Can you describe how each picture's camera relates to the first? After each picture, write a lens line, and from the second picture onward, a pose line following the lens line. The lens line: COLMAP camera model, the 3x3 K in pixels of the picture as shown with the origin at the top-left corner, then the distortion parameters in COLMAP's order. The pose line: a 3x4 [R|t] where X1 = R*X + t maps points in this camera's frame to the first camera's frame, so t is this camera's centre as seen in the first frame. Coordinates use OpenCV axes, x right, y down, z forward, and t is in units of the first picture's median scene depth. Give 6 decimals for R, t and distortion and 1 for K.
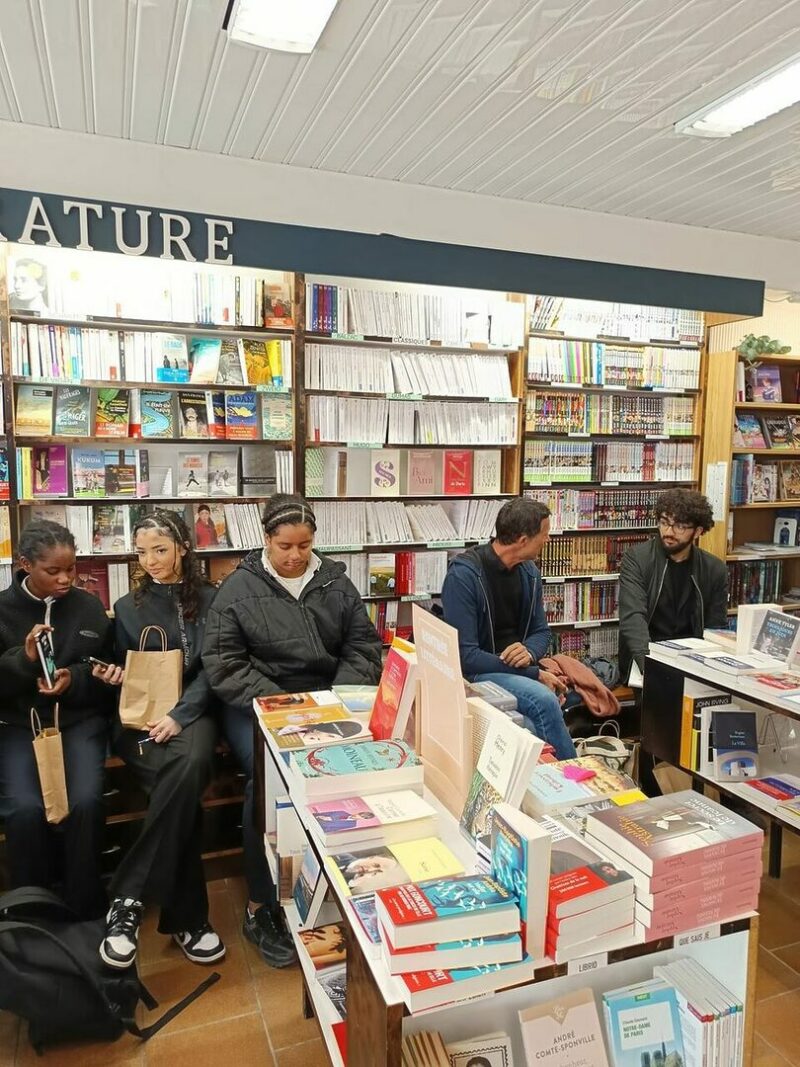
lens RADIAL K [[748.8, 0, 401.5], [0, 748.8, 529.3], [0, 0, 1]] dist [0.030796, -0.037970]
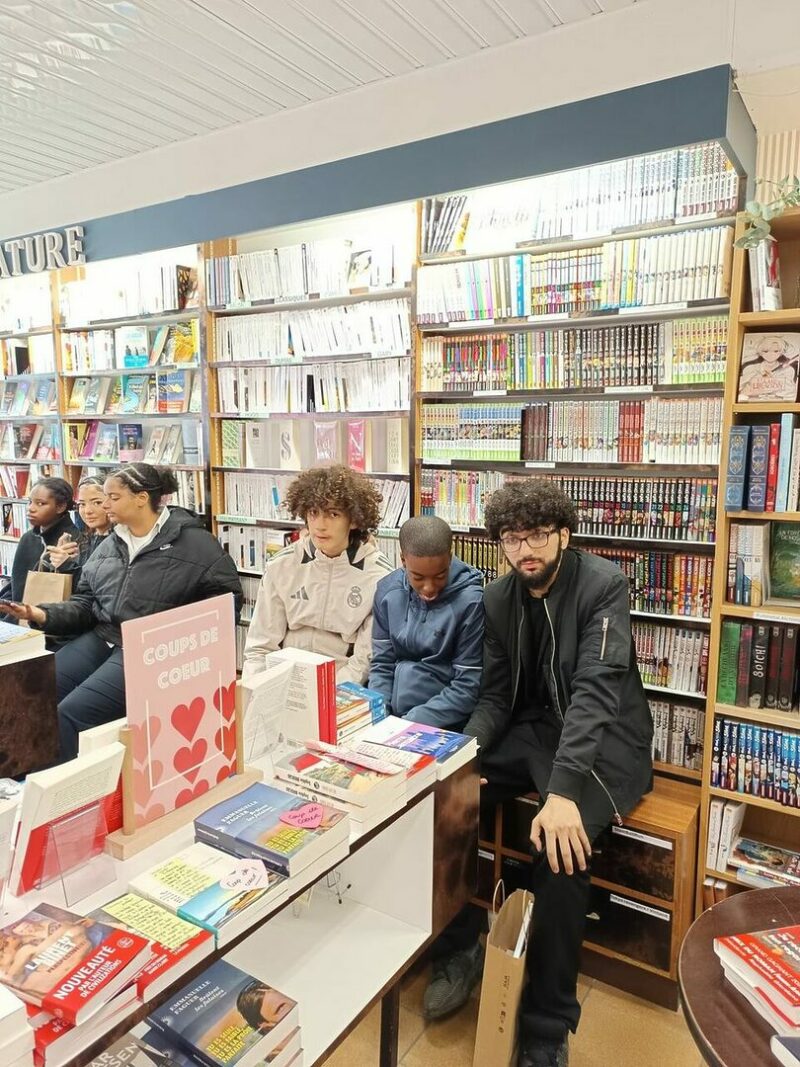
lens RADIAL K [[747.8, 0, 400.0], [0, 747.8, 533.5], [0, 0, 1]] dist [0.033422, -0.040710]
pose [[0.588121, 0.097538, -0.802870, 0.883417], [-0.079519, 0.994865, 0.062614, -0.037589], [0.804855, 0.027019, 0.592857, 0.600561]]
